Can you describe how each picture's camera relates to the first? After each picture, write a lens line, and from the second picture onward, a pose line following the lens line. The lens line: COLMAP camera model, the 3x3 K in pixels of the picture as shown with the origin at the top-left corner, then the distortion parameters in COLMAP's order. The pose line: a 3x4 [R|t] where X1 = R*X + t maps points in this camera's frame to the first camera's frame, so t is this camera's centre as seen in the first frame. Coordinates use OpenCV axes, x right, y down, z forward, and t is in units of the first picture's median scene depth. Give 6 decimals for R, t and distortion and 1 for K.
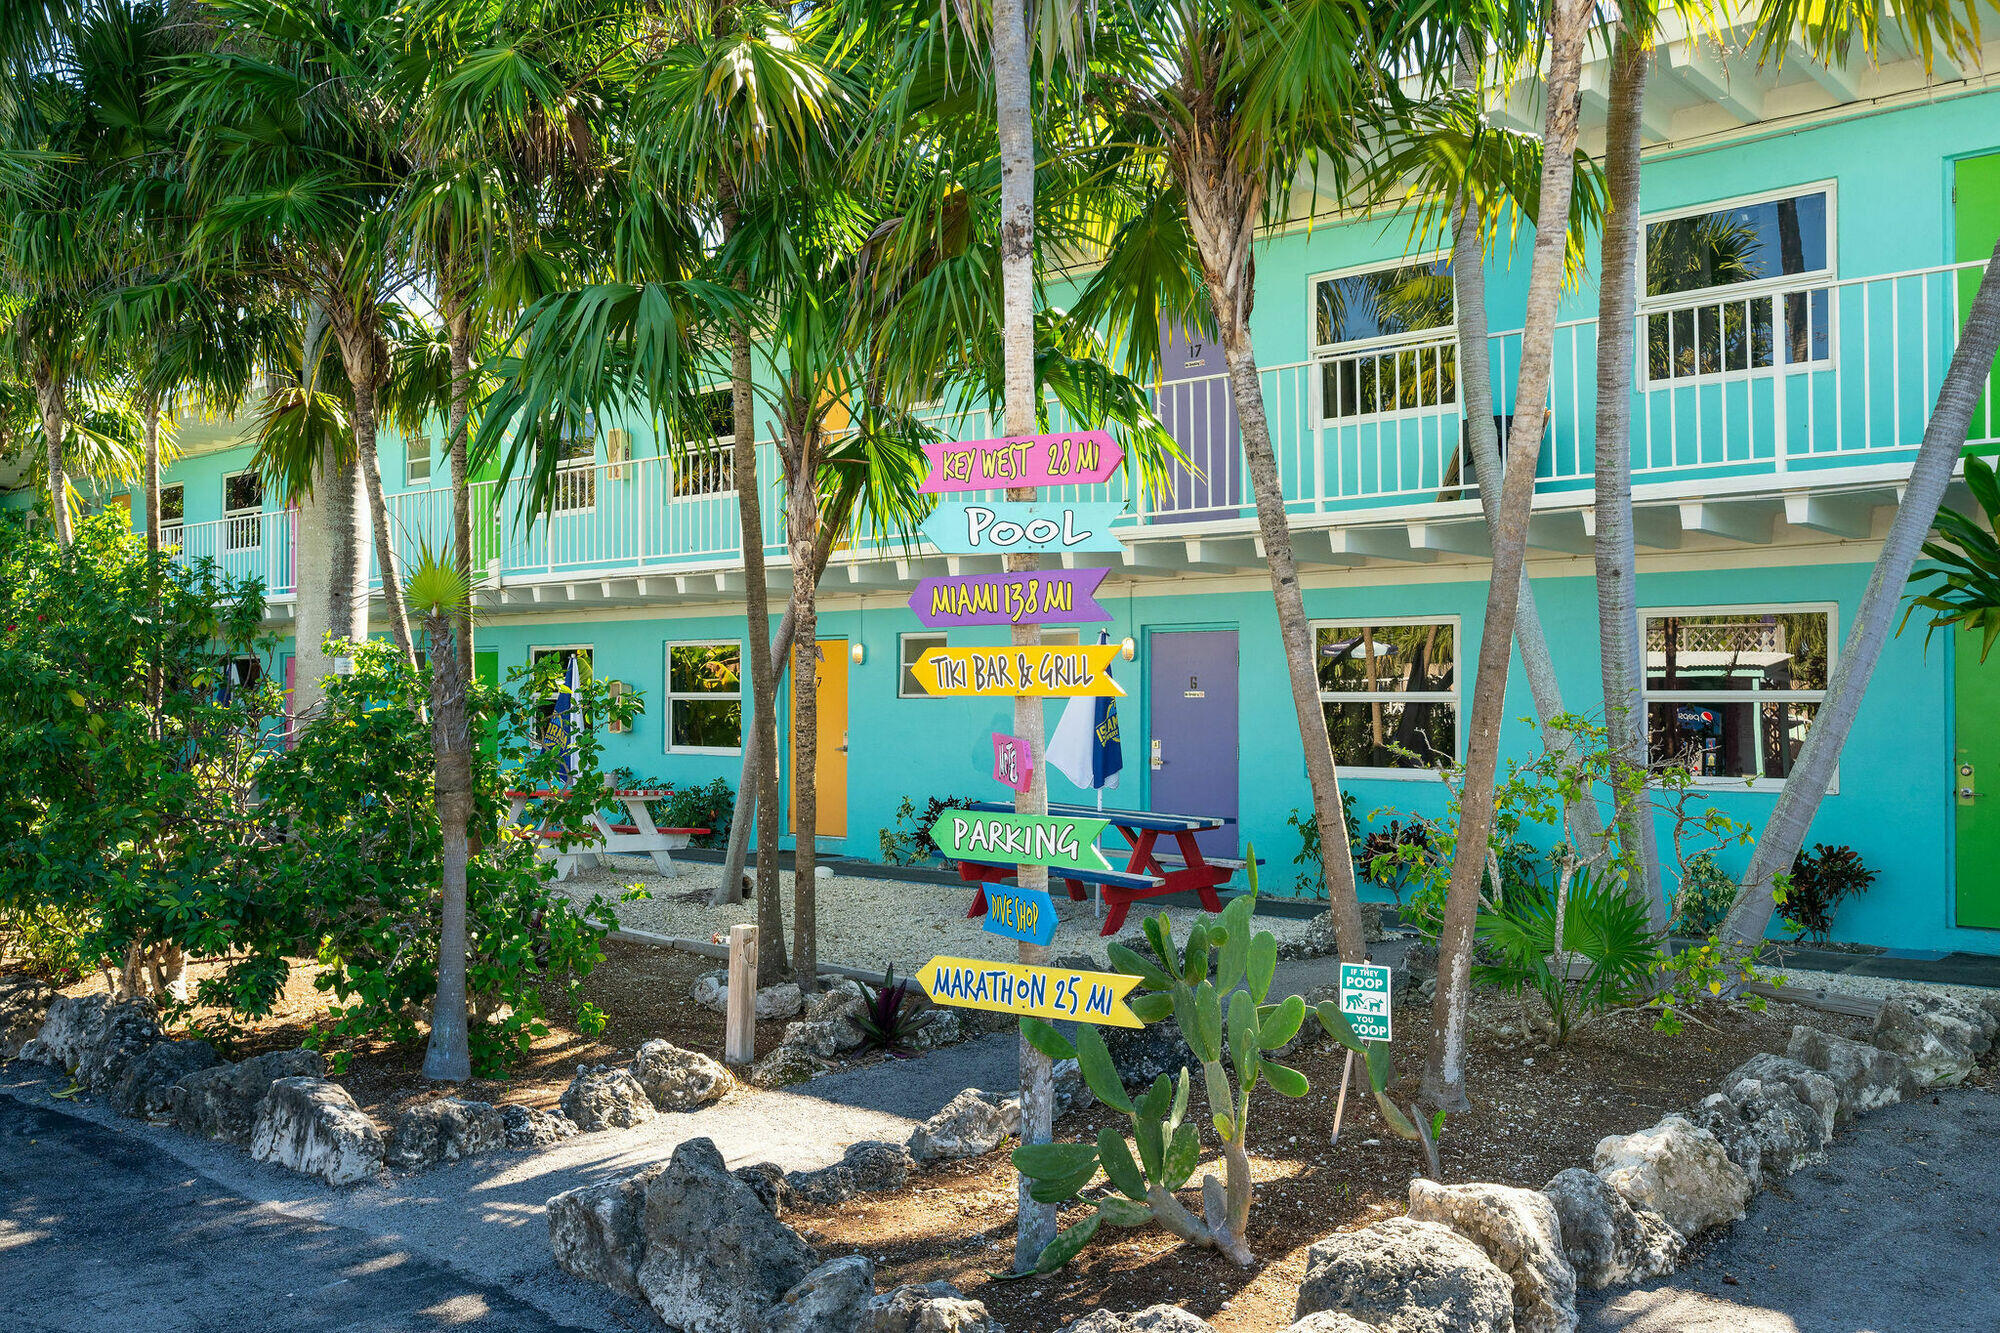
lens RADIAL K [[1735.0, 0, 1000.2], [0, 1735.0, 676.8], [0, 0, 1]] dist [0.000770, 0.000744]
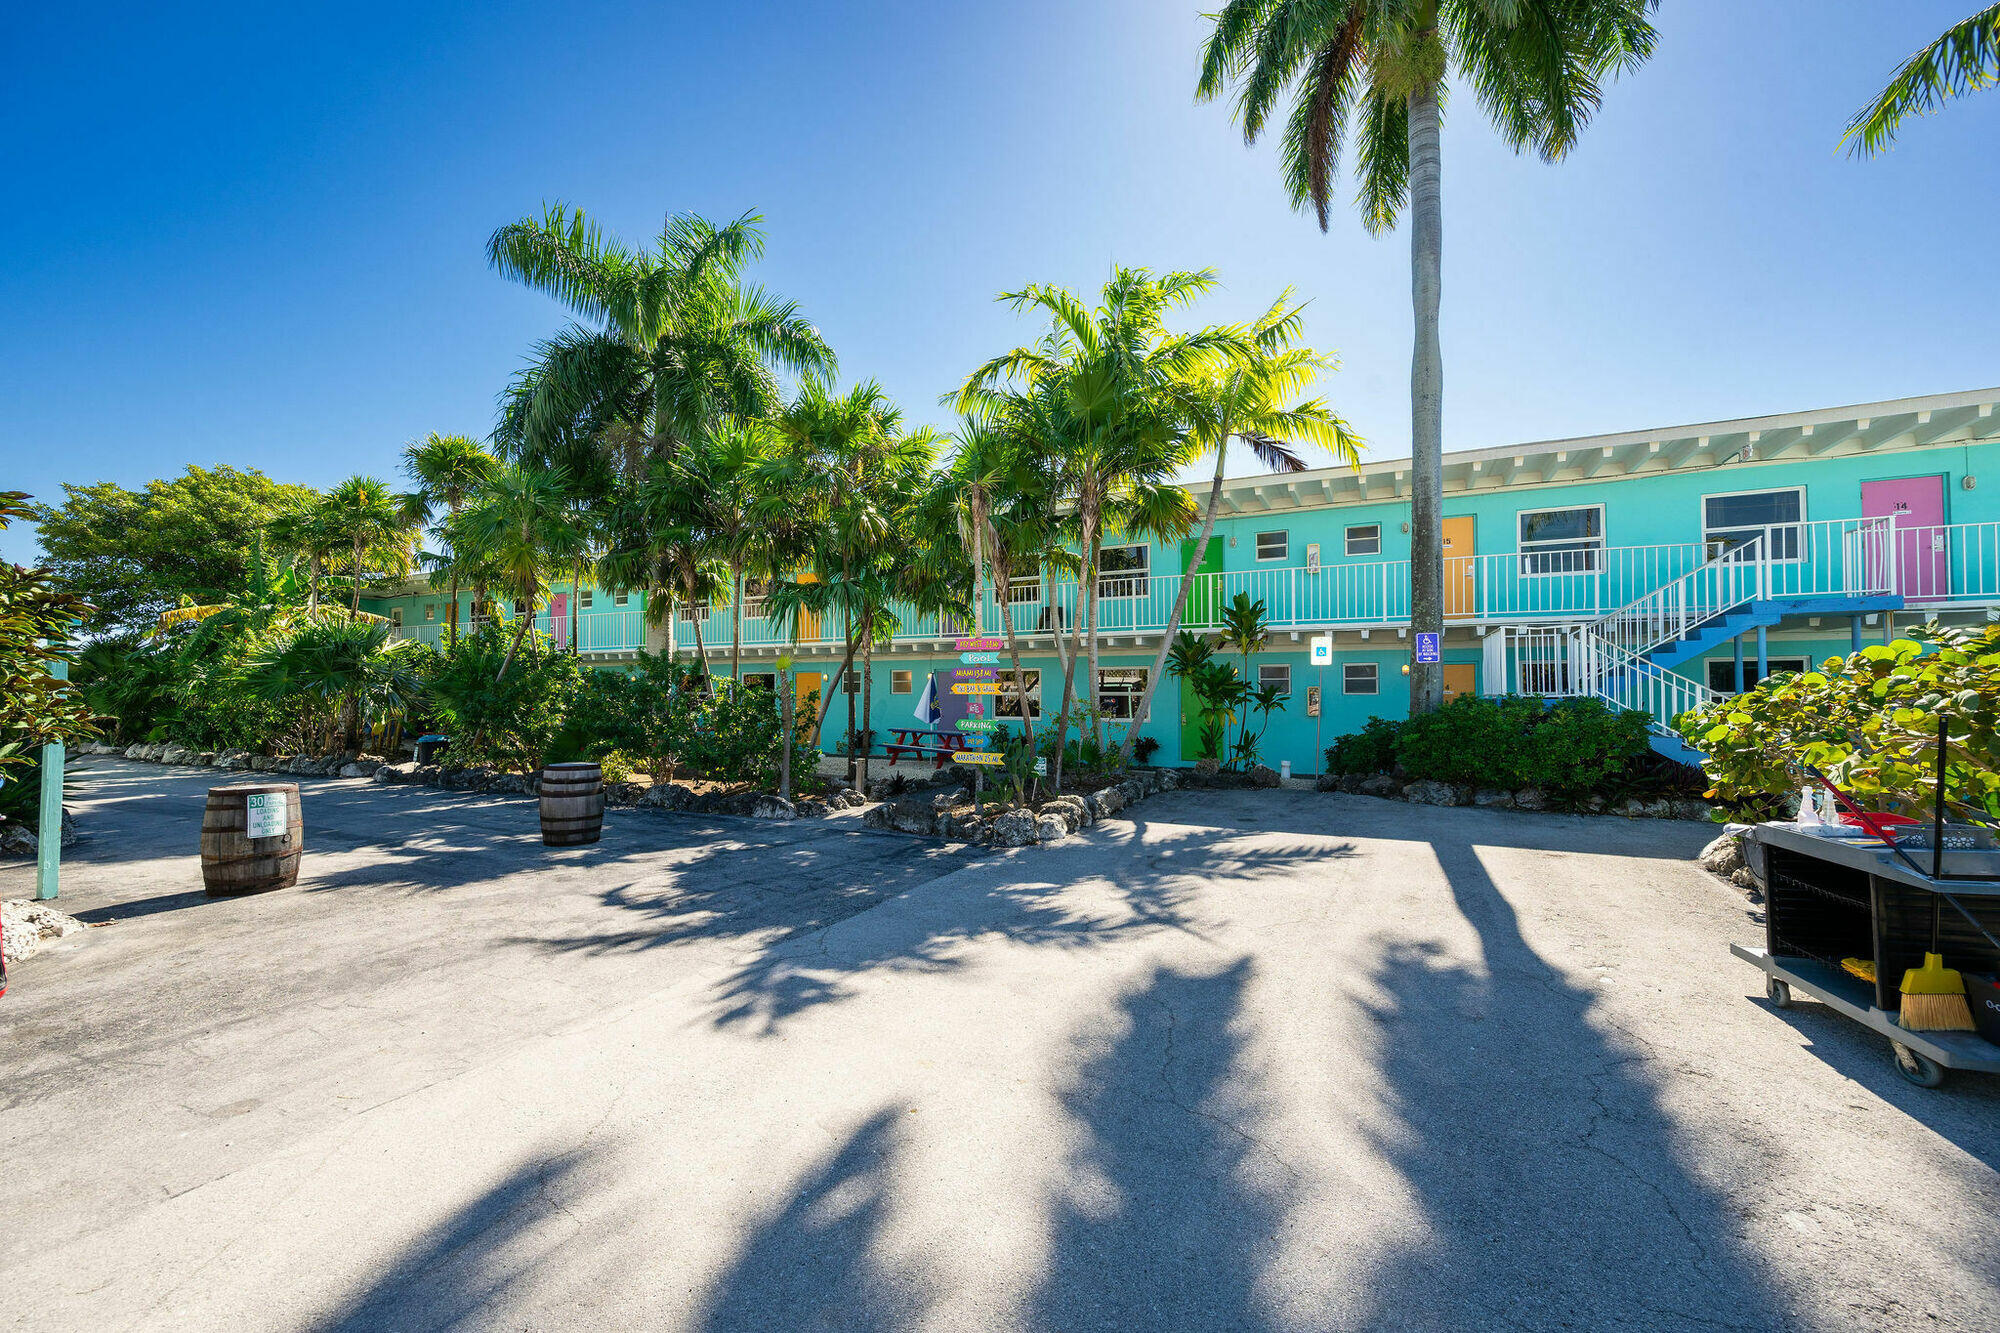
lens RADIAL K [[782.7, 0, 999.0], [0, 782.7, 670.3], [0, 0, 1]] dist [-0.002061, 0.000061]
pose [[0.970486, 0.007688, 0.241036, -0.191184], [-0.003306, 0.999822, -0.018582, -0.006414], [-0.241136, 0.017237, 0.970338, -0.456595]]
